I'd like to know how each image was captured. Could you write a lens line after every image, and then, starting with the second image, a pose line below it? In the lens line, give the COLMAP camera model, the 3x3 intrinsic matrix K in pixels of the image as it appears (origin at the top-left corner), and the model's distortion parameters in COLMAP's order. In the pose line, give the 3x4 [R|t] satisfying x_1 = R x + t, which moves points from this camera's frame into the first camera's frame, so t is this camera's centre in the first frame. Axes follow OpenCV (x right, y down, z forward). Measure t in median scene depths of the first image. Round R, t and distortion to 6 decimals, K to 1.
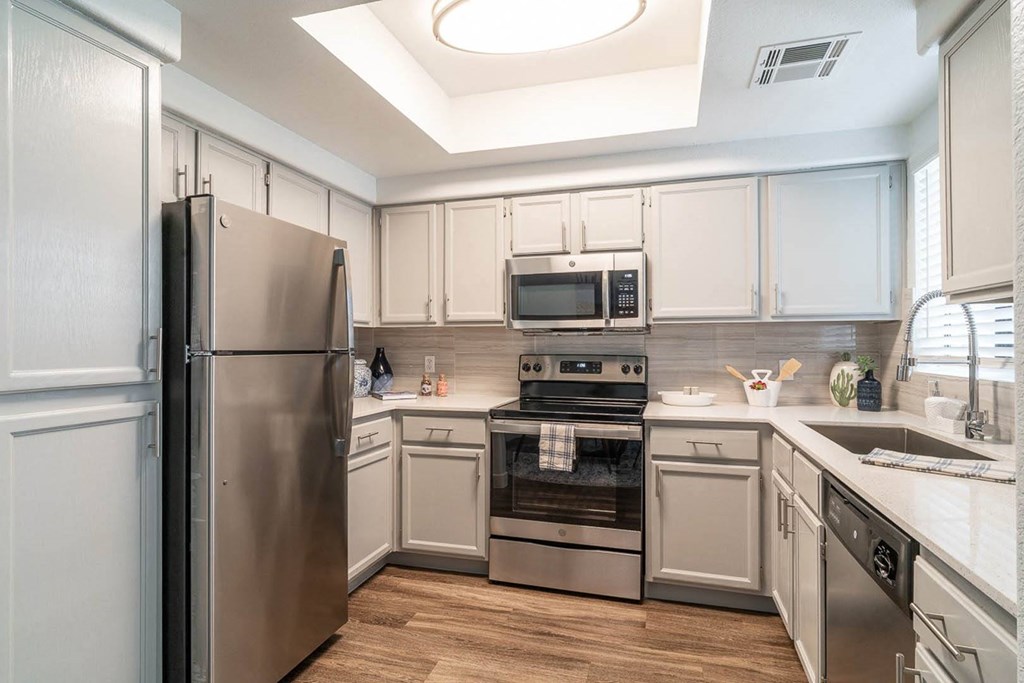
lens RADIAL K [[552.3, 0, 519.8], [0, 552.3, 343.0], [0, 0, 1]] dist [-0.019868, 0.004780]
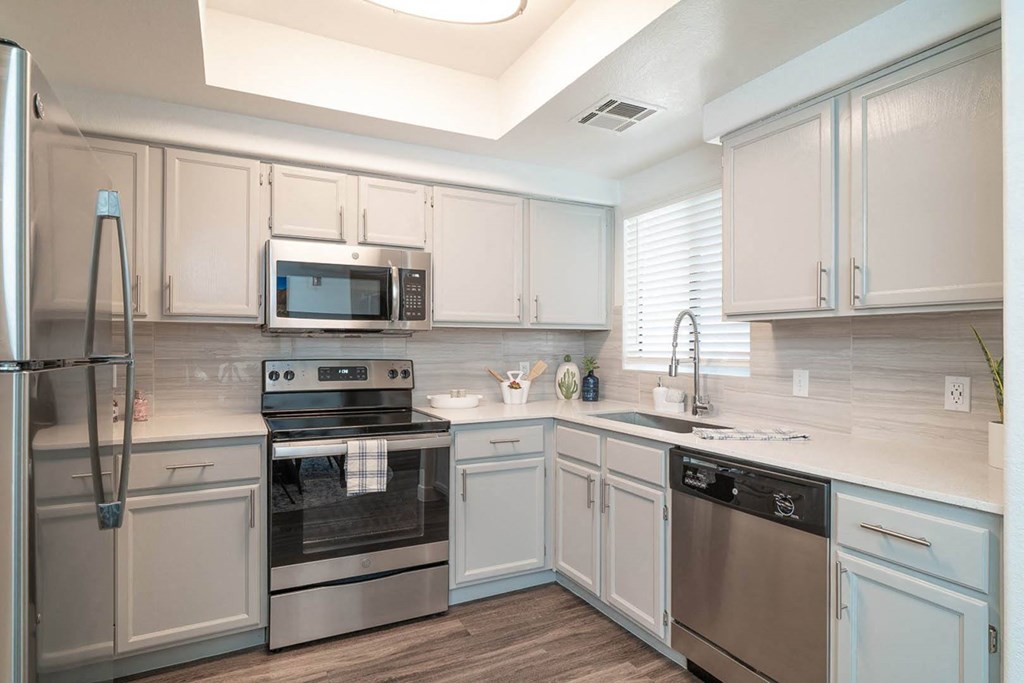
lens RADIAL K [[552.3, 0, 519.3], [0, 552.3, 346.0], [0, 0, 1]] dist [-0.019868, 0.004780]
pose [[0.710436, 0.004958, 0.703744, -0.353749], [-0.007254, 0.999974, 0.000278, -0.002416], [-0.703724, -0.005302, 0.710453, 0.204984]]
